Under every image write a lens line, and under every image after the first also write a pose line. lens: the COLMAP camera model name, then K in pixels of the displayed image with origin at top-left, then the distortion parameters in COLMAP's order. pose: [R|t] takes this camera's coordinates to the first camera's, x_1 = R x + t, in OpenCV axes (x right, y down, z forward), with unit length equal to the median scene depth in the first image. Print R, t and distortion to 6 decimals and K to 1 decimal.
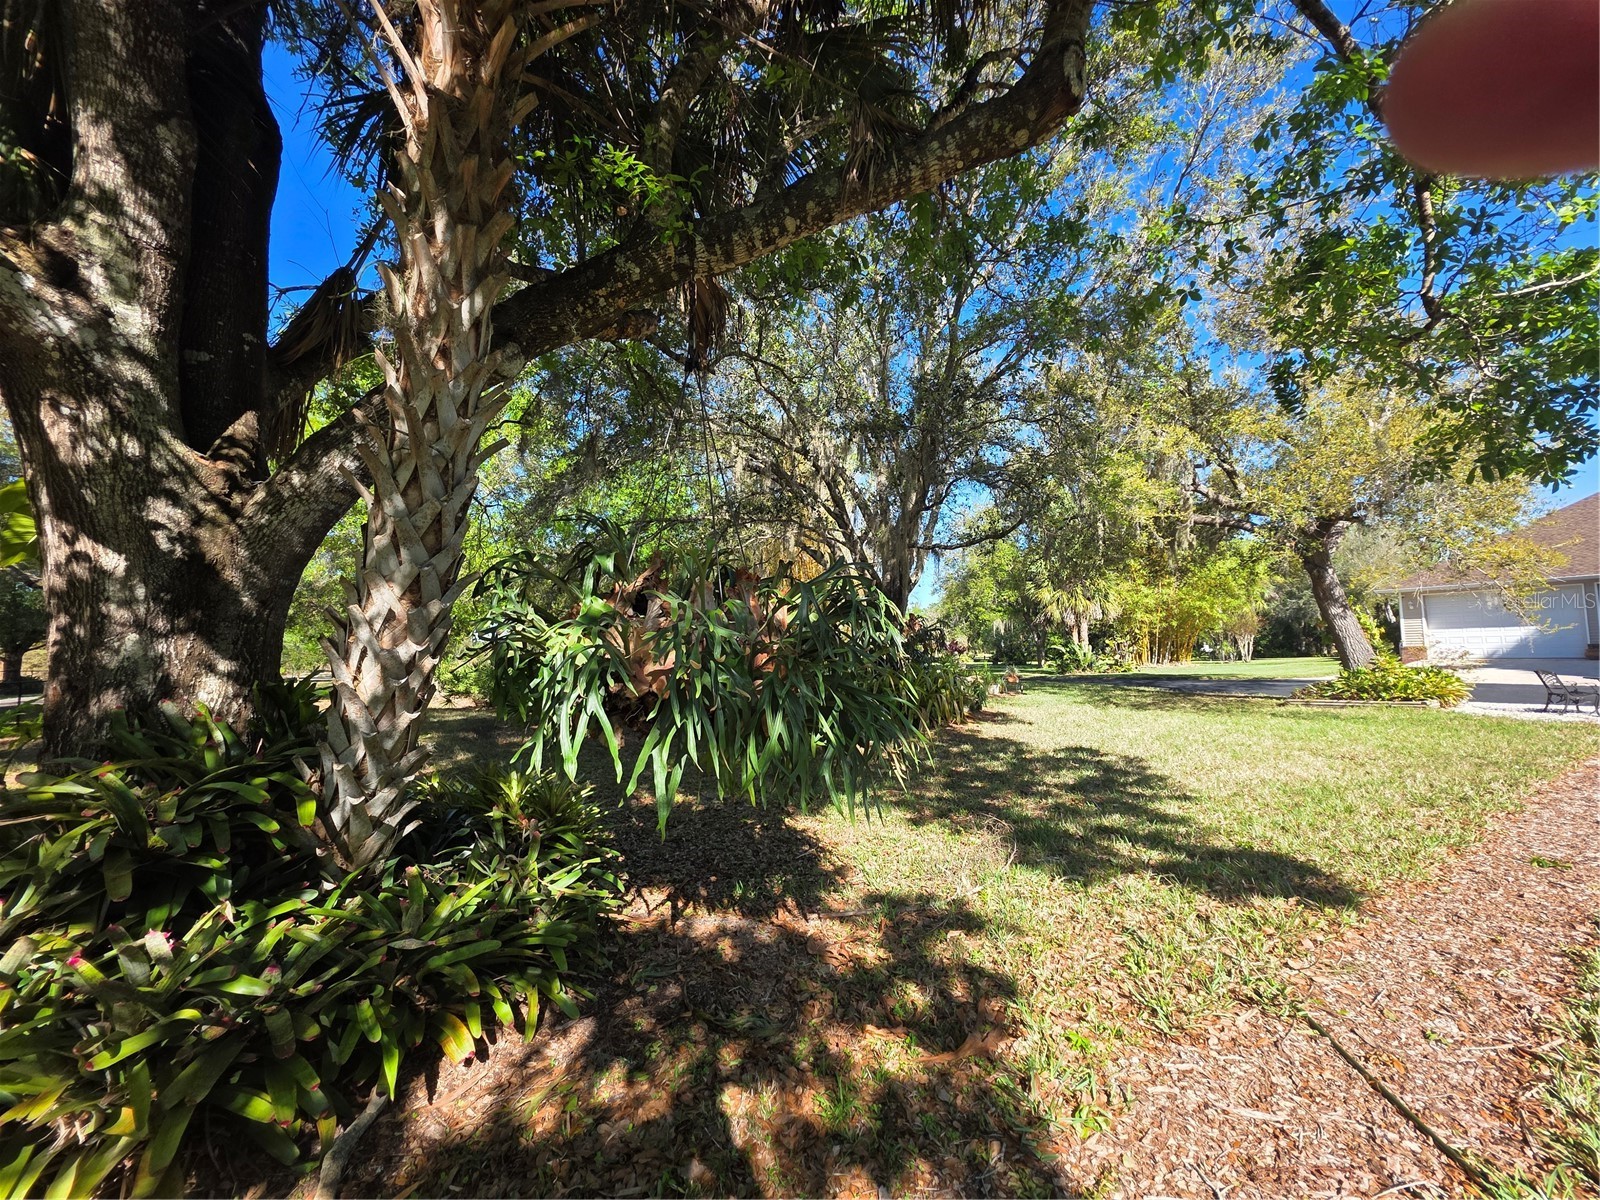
lens RADIAL K [[636.8, 0, 802.8], [0, 636.8, 607.1], [0, 0, 1]] dist [0.001427, 0.000547]
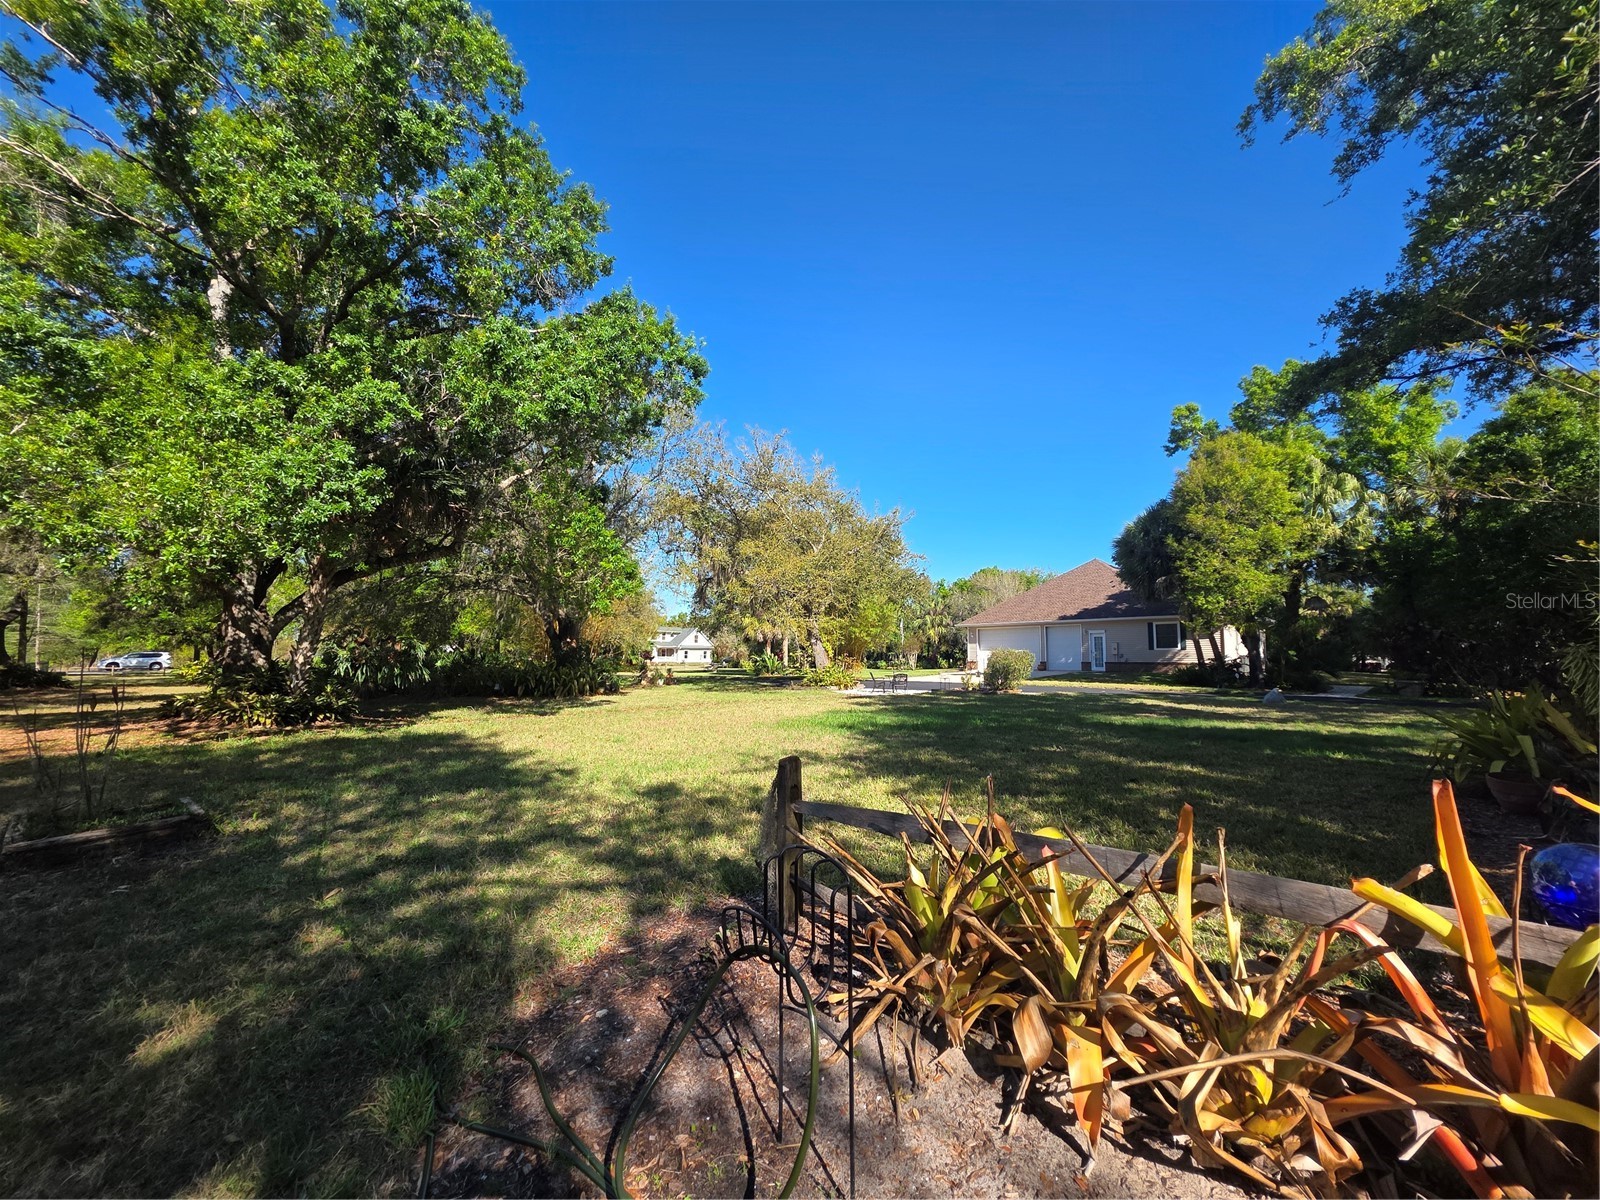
lens RADIAL K [[636.8, 0, 802.8], [0, 636.8, 607.1], [0, 0, 1]] dist [0.001427, 0.000547]
pose [[0.979974, 0.036112, 0.195823, 2.266042], [-0.034132, 0.999326, -0.013478, -0.376685], [-0.196177, 0.006524, 0.980547, -4.816552]]
